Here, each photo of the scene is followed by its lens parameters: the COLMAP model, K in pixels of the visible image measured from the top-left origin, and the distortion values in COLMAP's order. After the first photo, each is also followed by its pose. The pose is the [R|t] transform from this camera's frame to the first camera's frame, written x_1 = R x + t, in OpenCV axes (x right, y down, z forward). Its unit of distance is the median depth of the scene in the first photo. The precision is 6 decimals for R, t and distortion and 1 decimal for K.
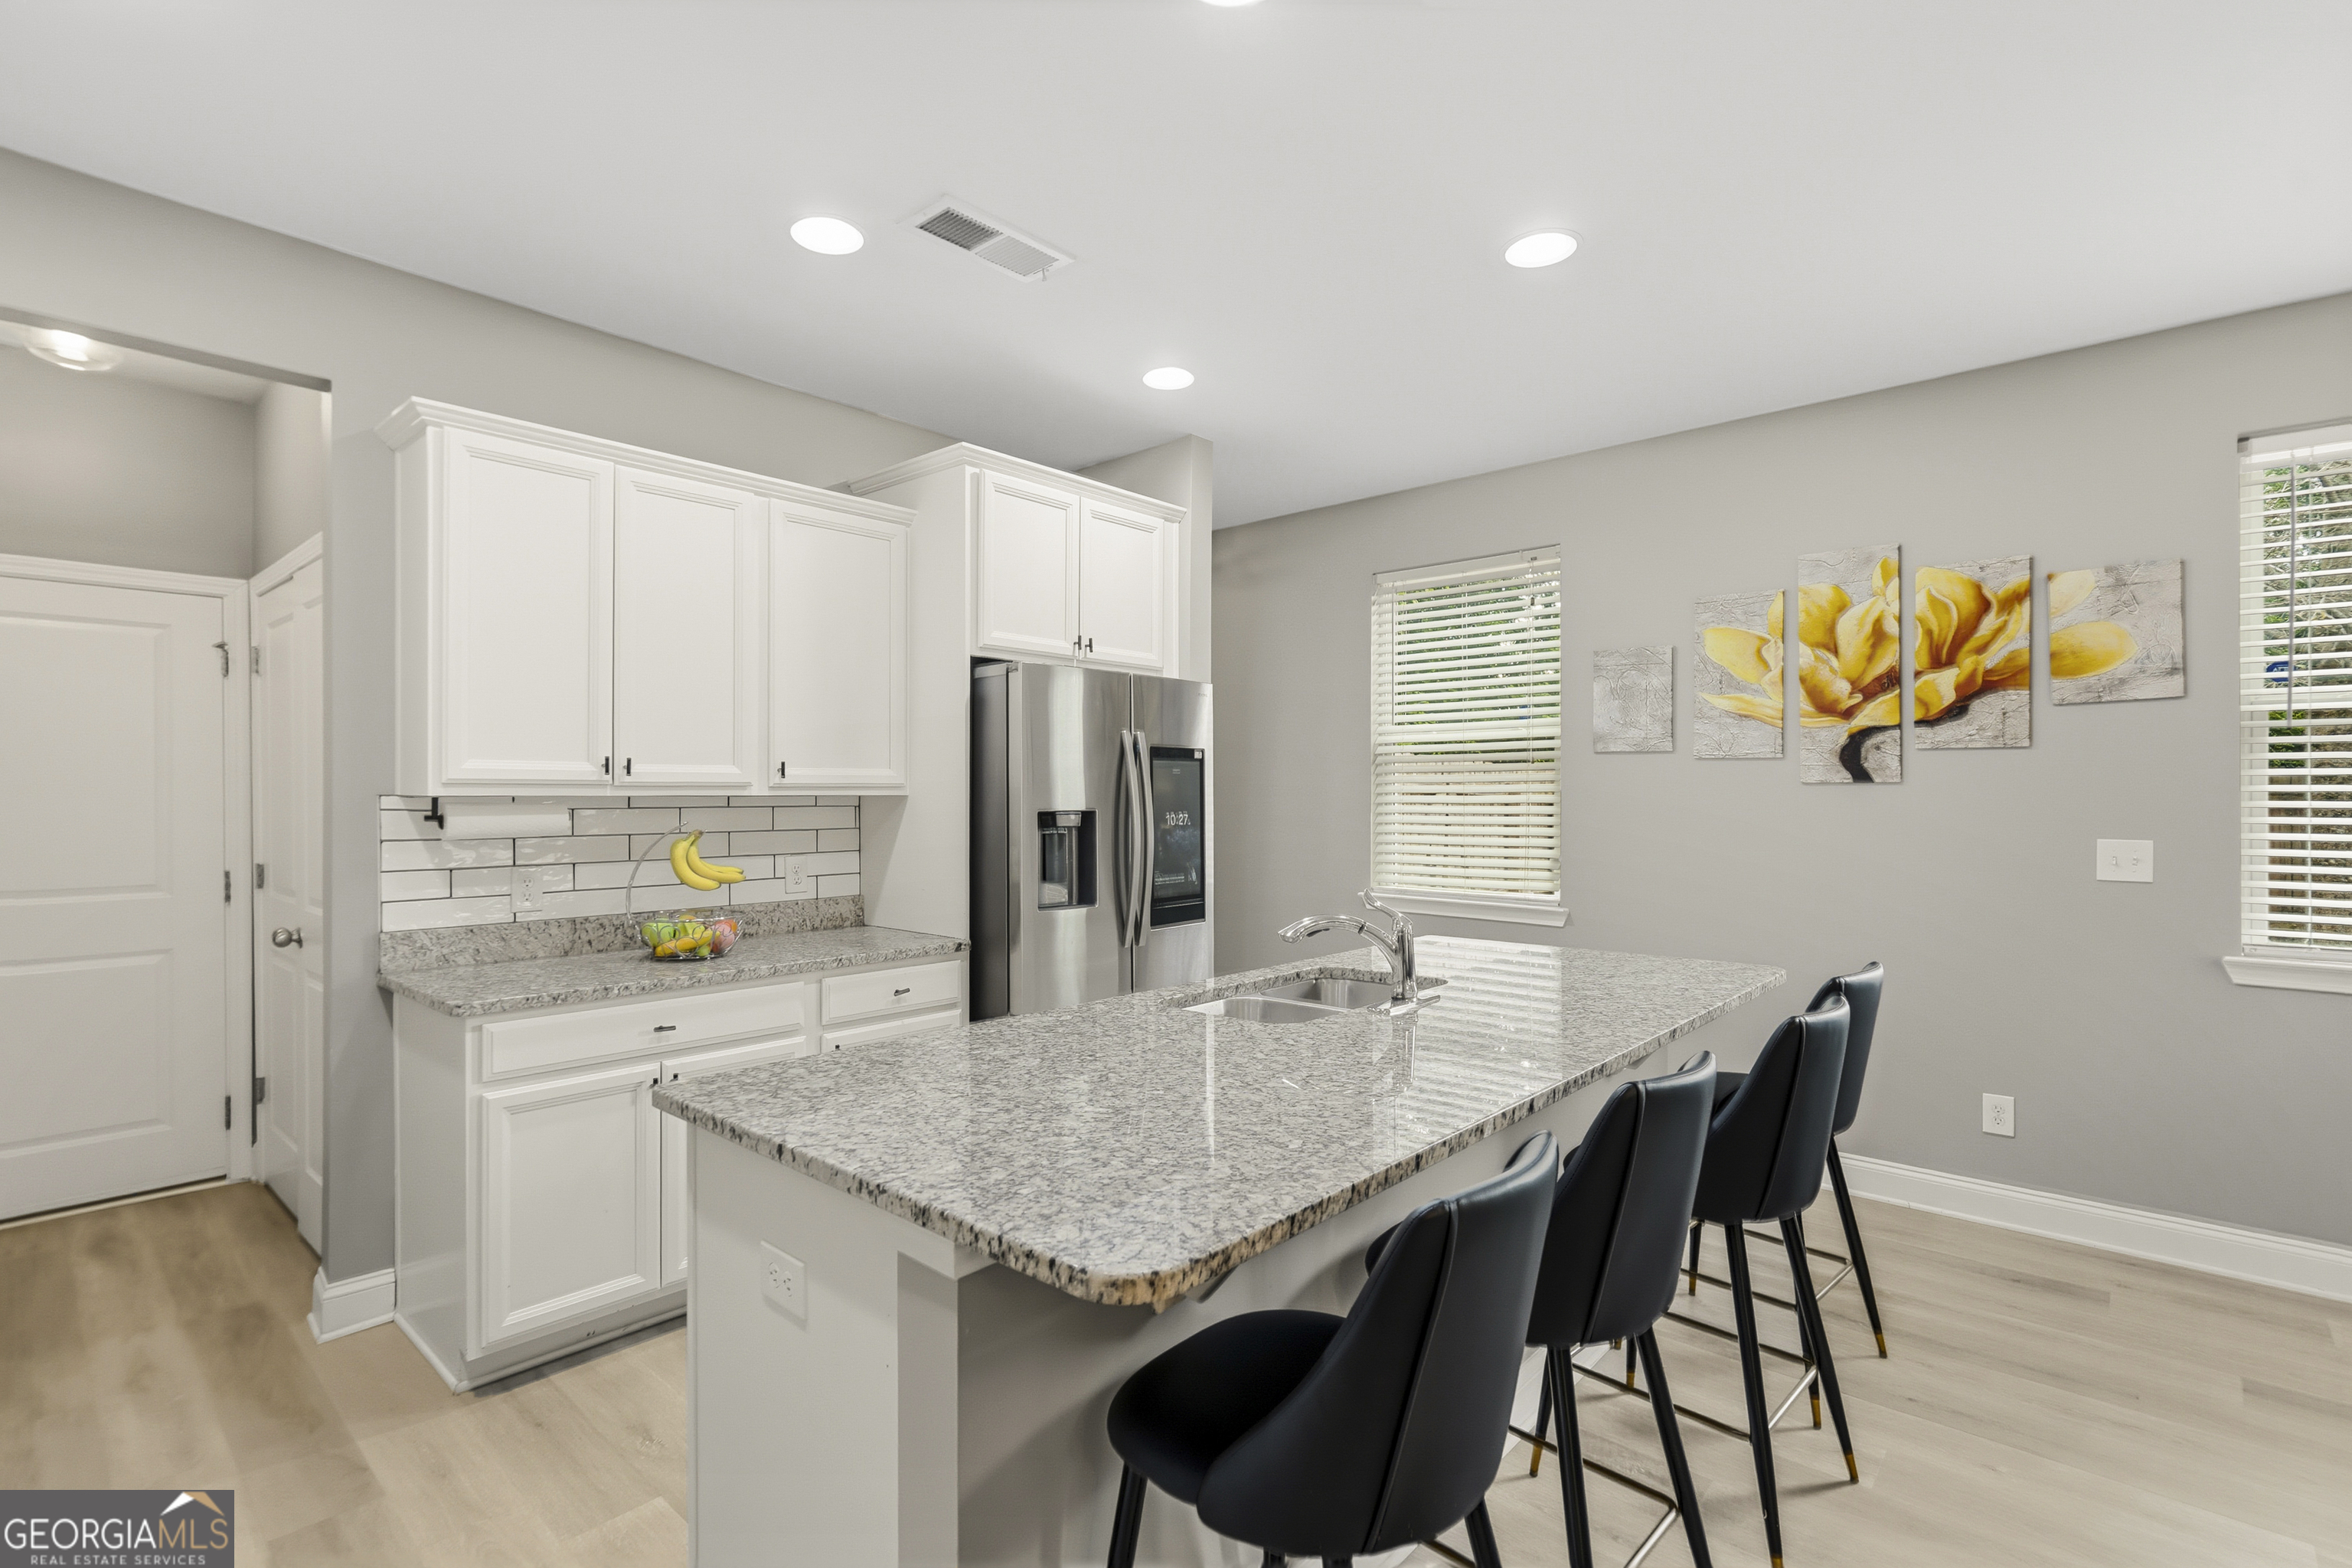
lens RADIAL K [[1087.6, 0, 1168.7], [0, 1087.6, 802.7], [0, 0, 1]] dist [-0.002670, 0.000561]
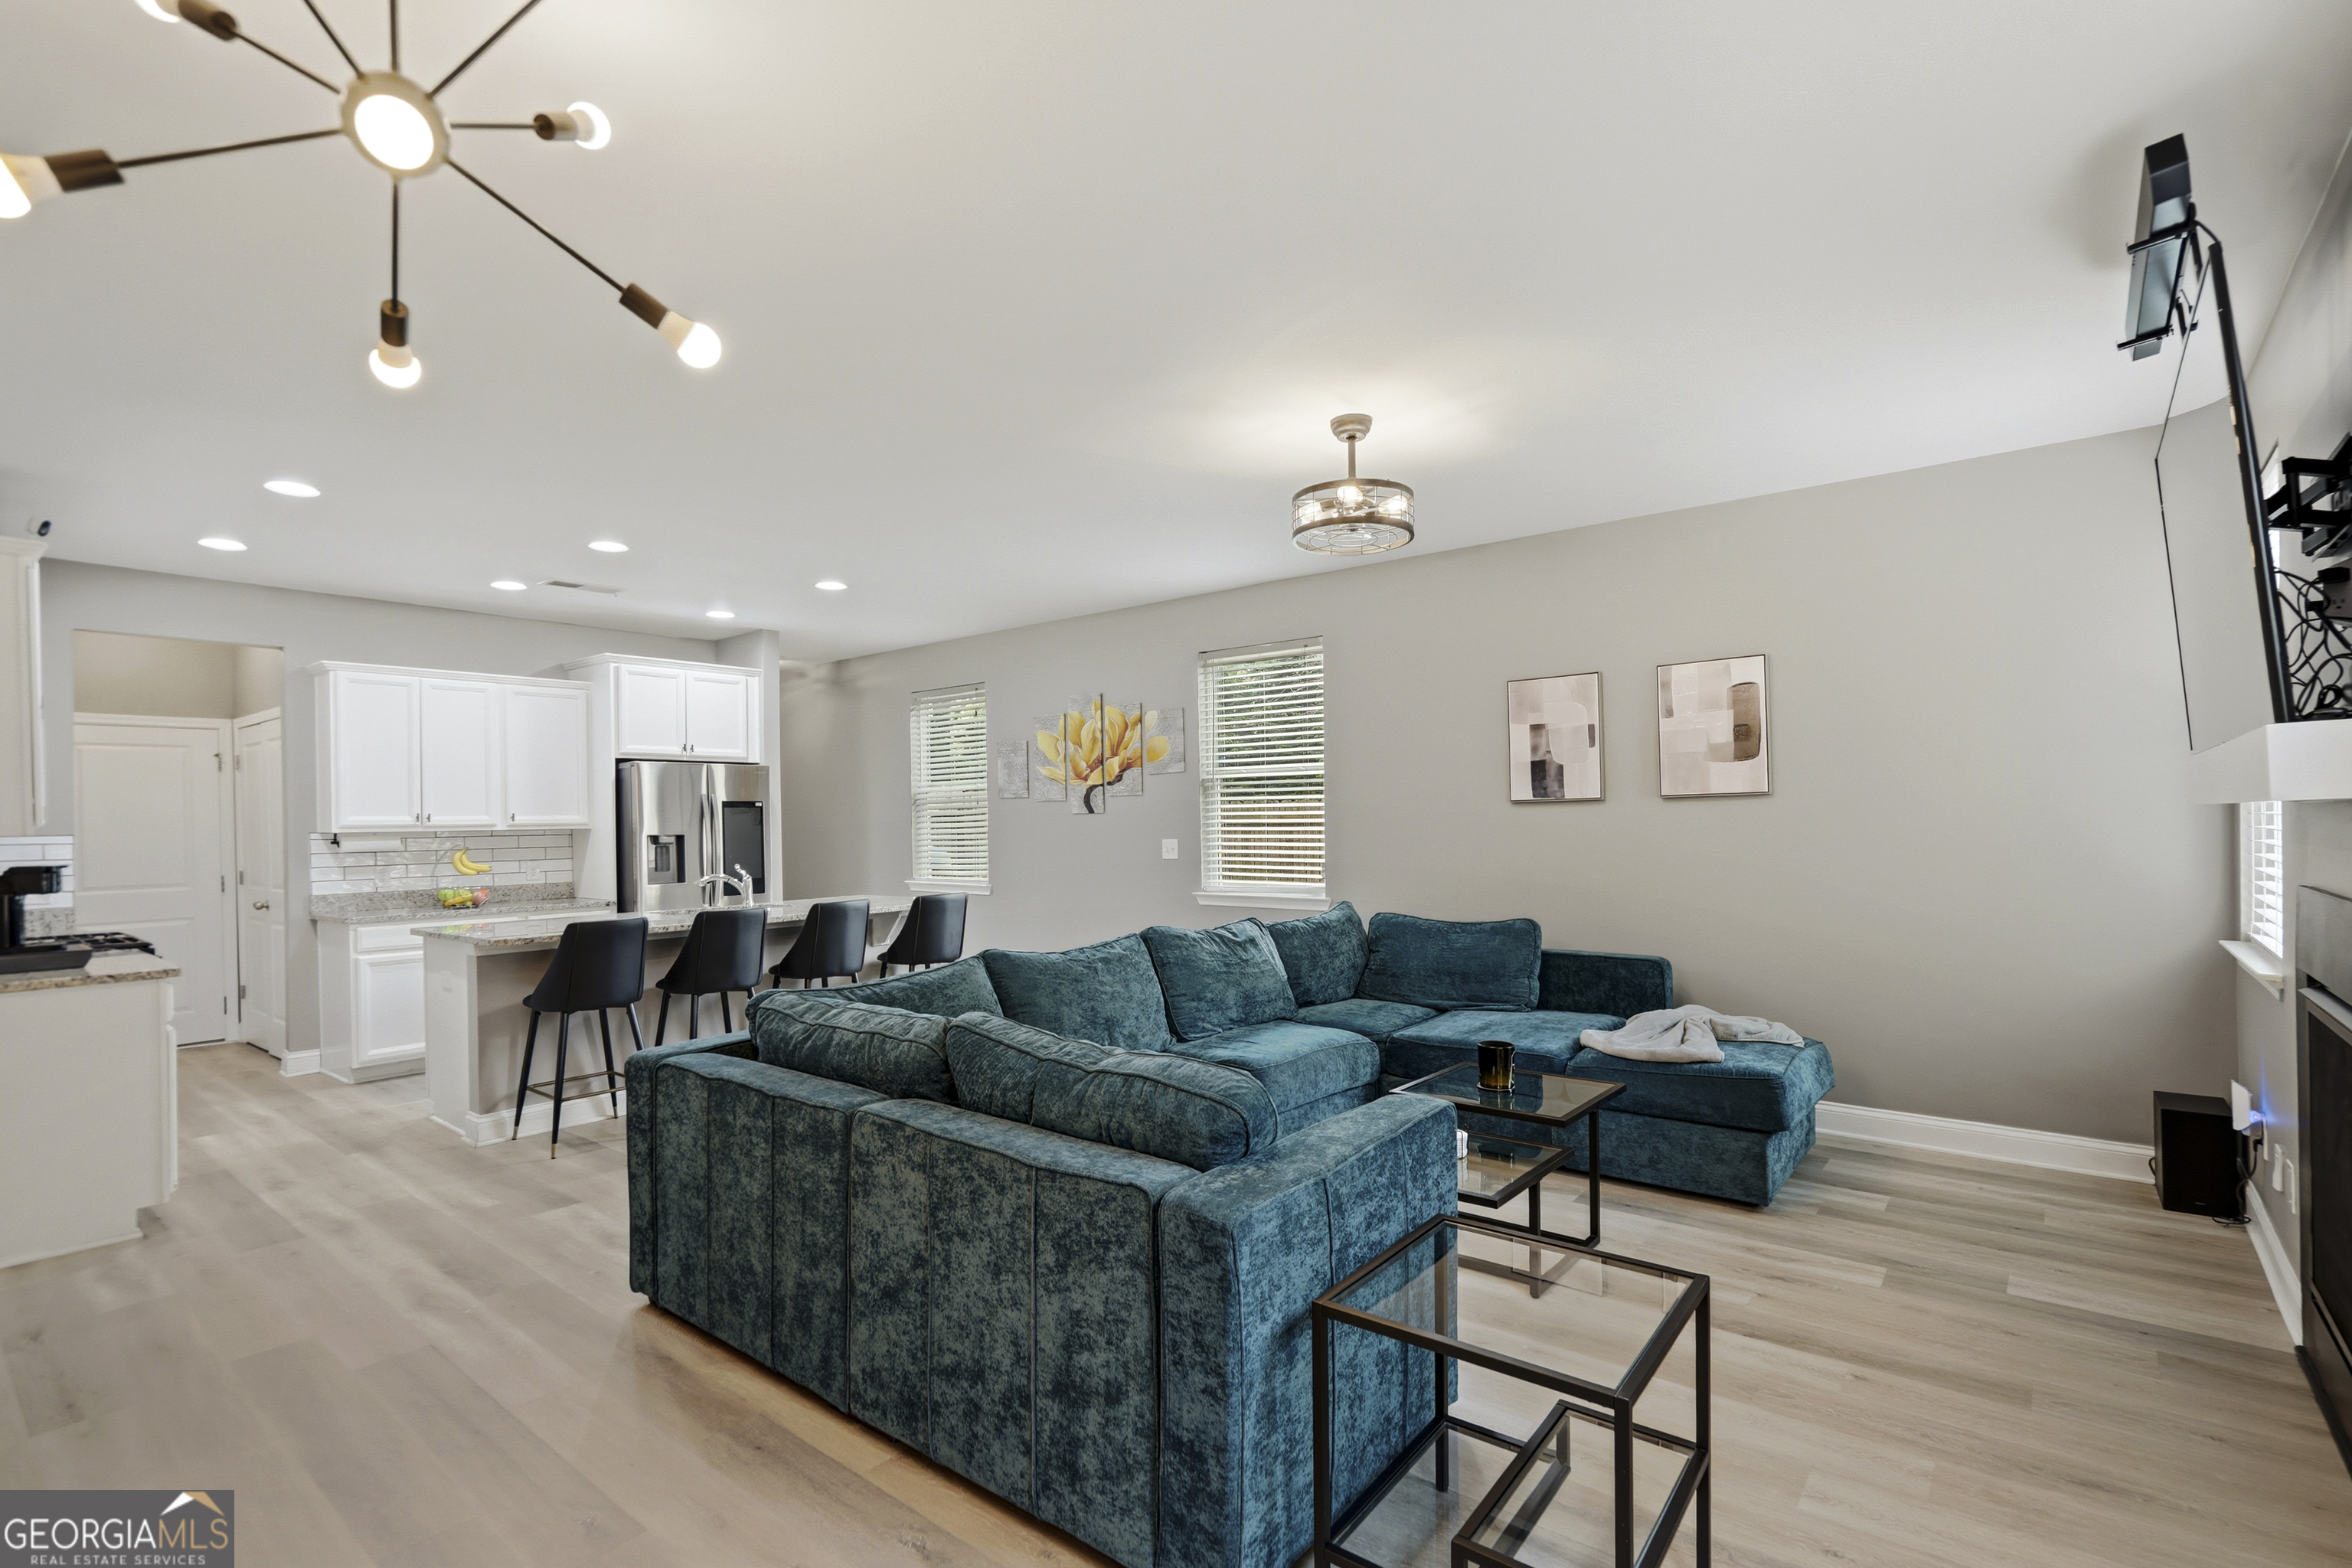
lens RADIAL K [[1097.7, 0, 1171.5], [0, 1097.7, 825.9], [0, 0, 1]] dist [-0.000520, 0.000413]
pose [[0.998644, -0.017261, 0.049109, 0.726727], [0.017398, 0.999846, -0.002363, 0.011336], [-0.049060, 0.003214, 0.998791, -1.045174]]
